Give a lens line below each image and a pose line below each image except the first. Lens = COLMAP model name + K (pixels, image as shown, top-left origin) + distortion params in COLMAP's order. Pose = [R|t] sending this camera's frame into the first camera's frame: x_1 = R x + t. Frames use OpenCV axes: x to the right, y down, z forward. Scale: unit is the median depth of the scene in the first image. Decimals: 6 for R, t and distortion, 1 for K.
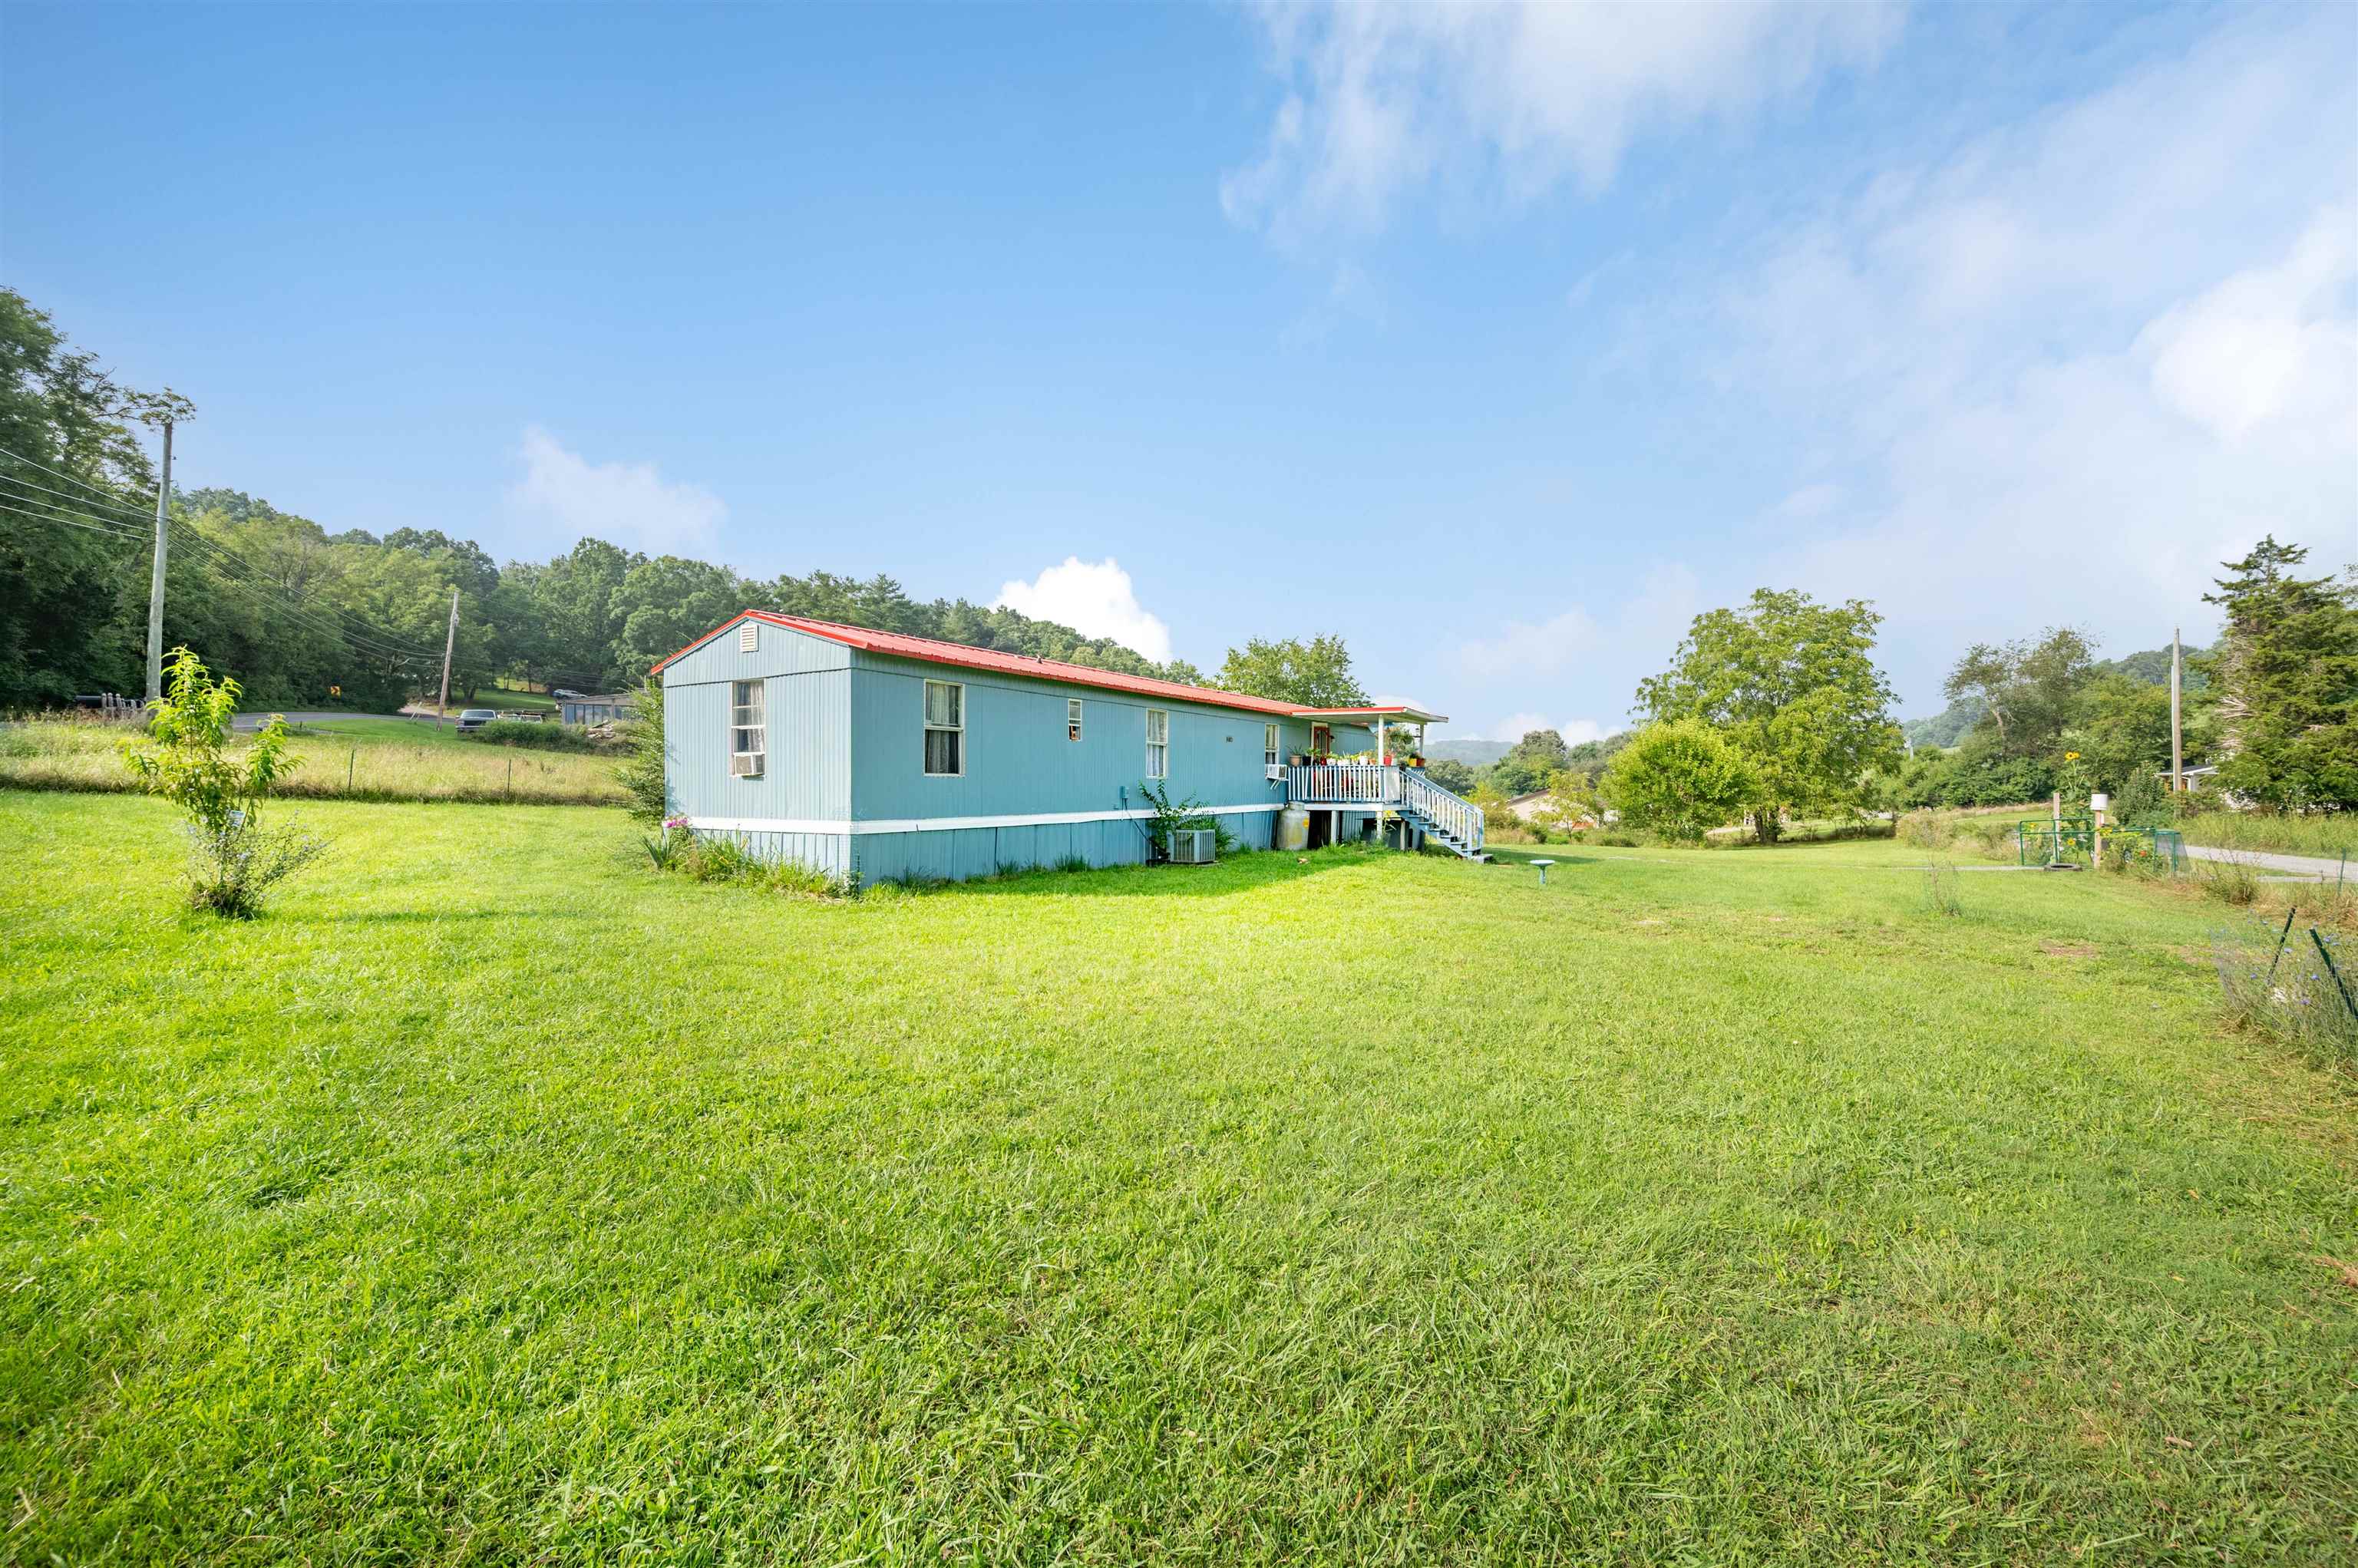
lens RADIAL K [[926.4, 0, 1178.4], [0, 926.4, 788.5], [0, 0, 1]] dist [-0.001912, 0.000507]
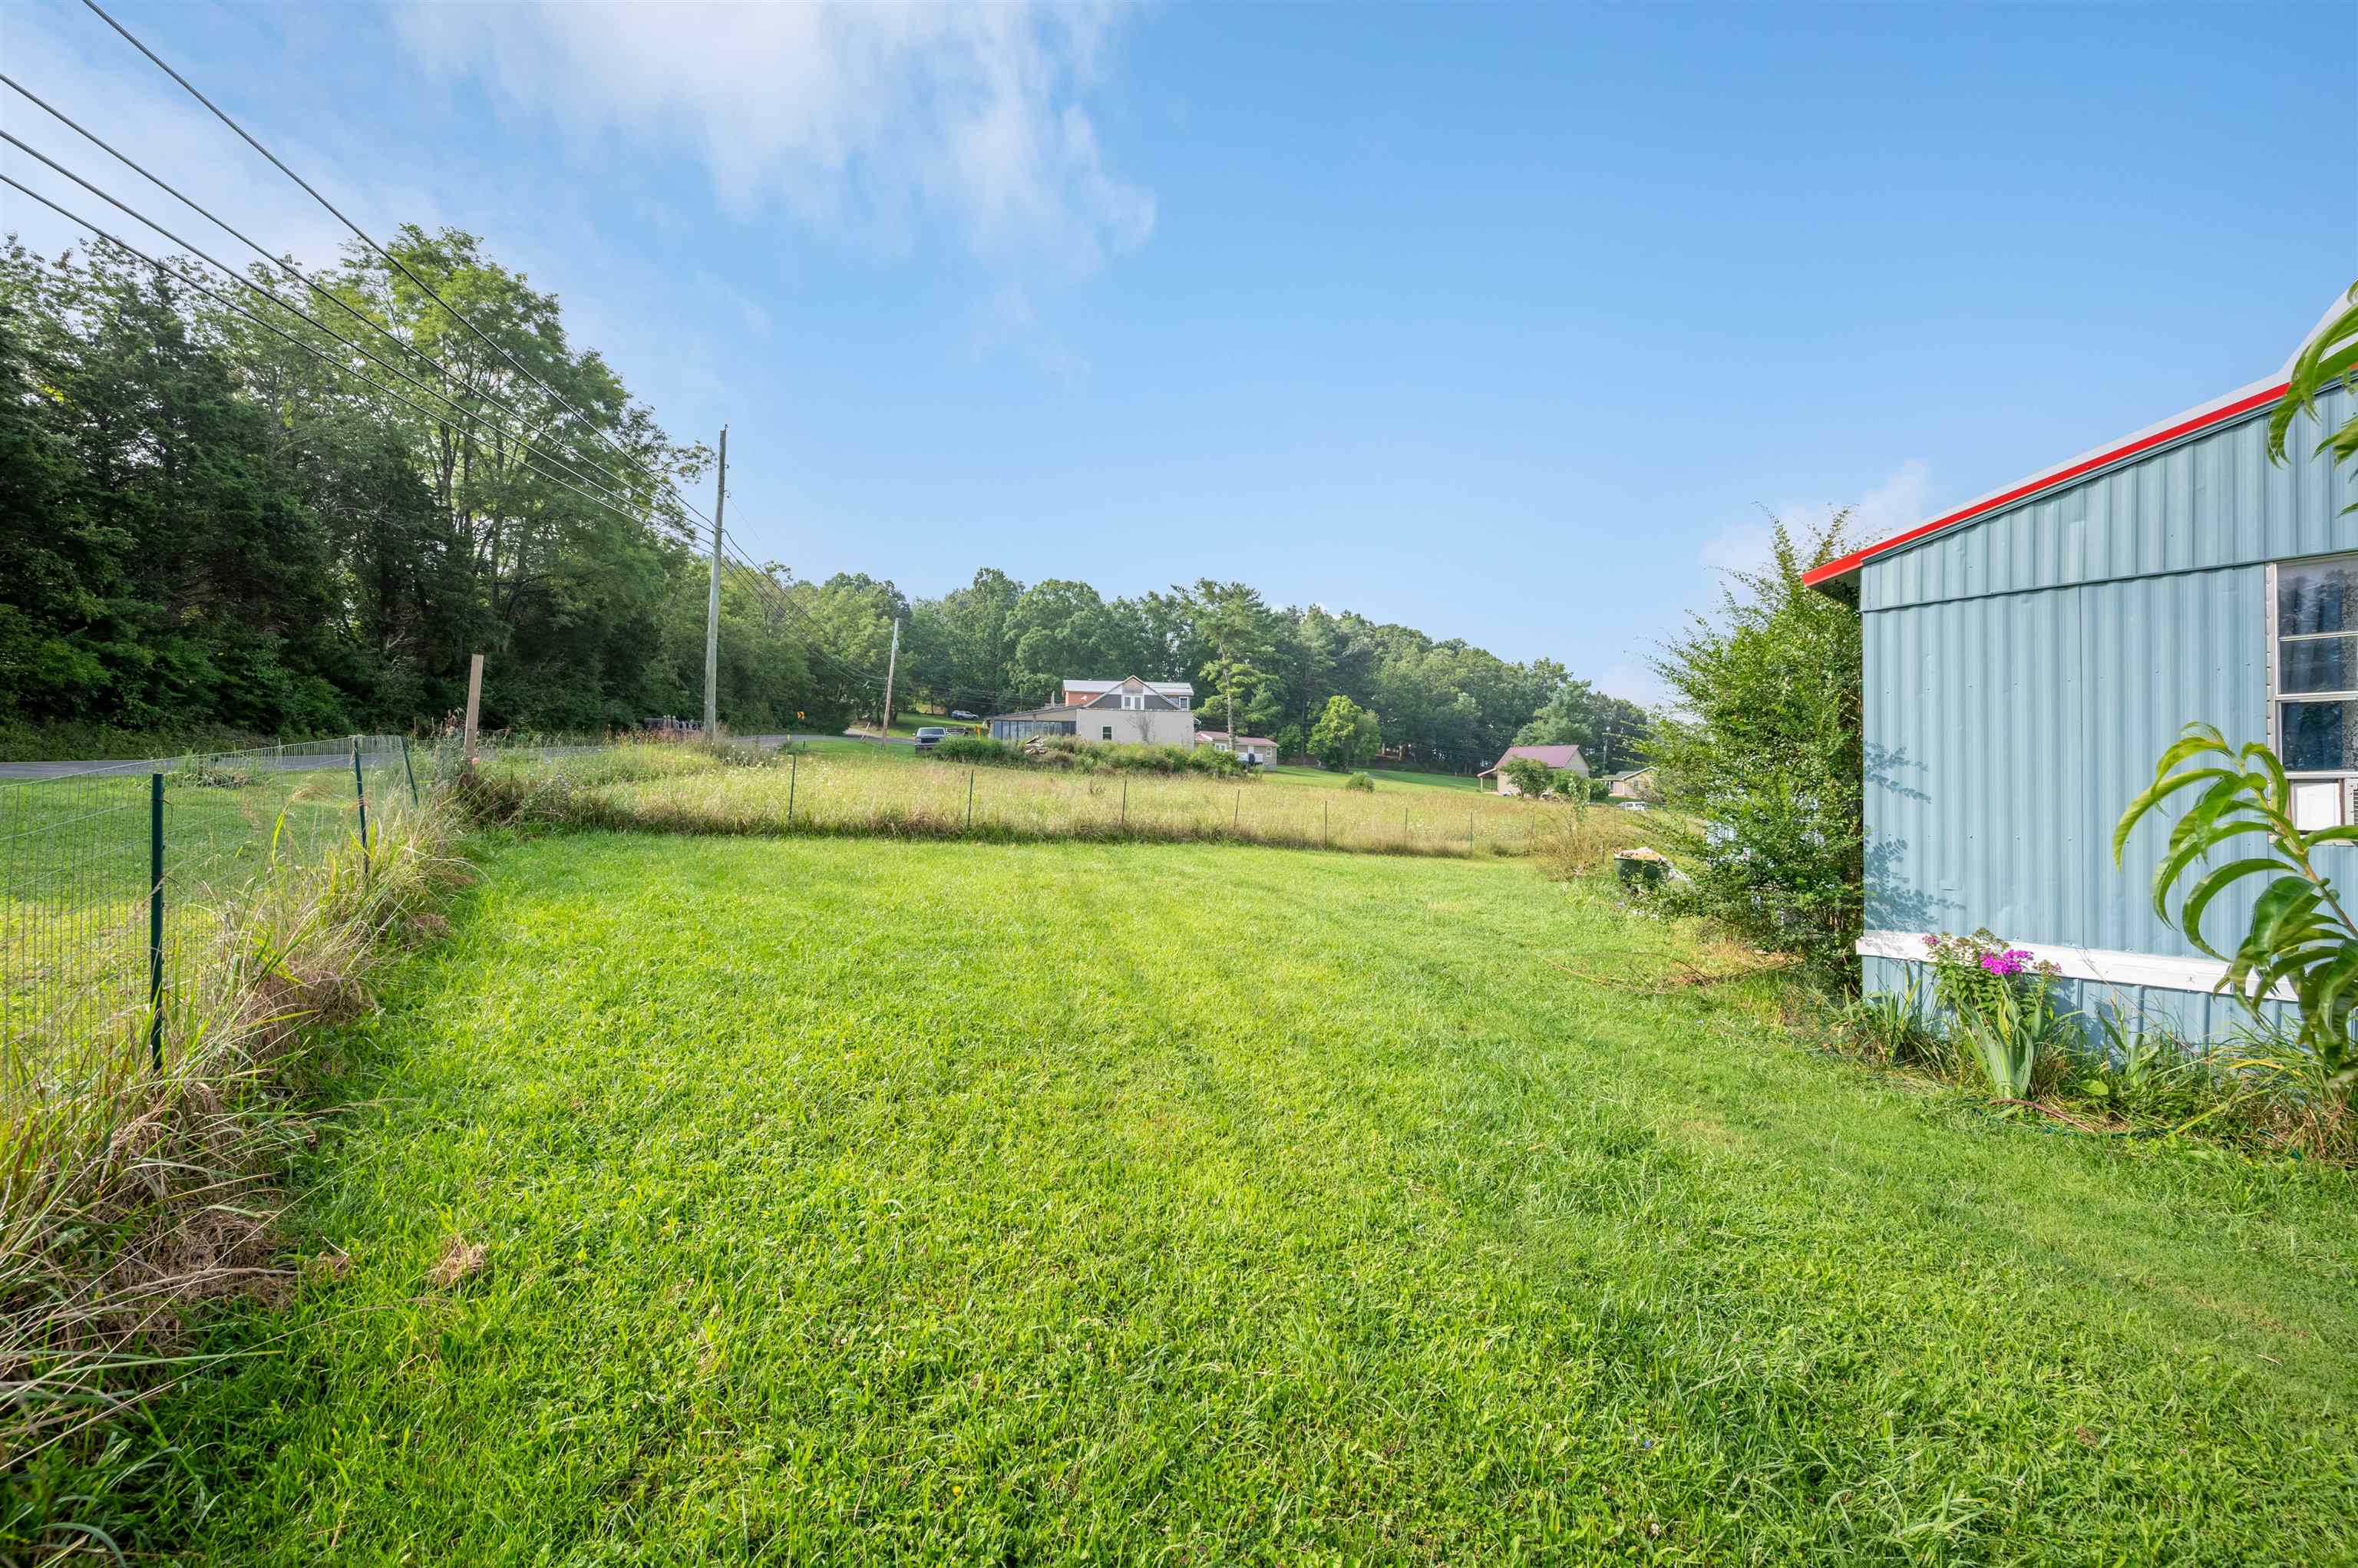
lens RADIAL K [[926.4, 0, 1181.7], [0, 926.4, 787.6], [0, 0, 1]] dist [-0.001912, 0.000507]
pose [[0.947978, -0.004500, -0.318305, -0.104705], [0.000583, 0.999923, -0.012399, -0.003920], [0.318336, 0.011568, 0.947907, 0.075944]]
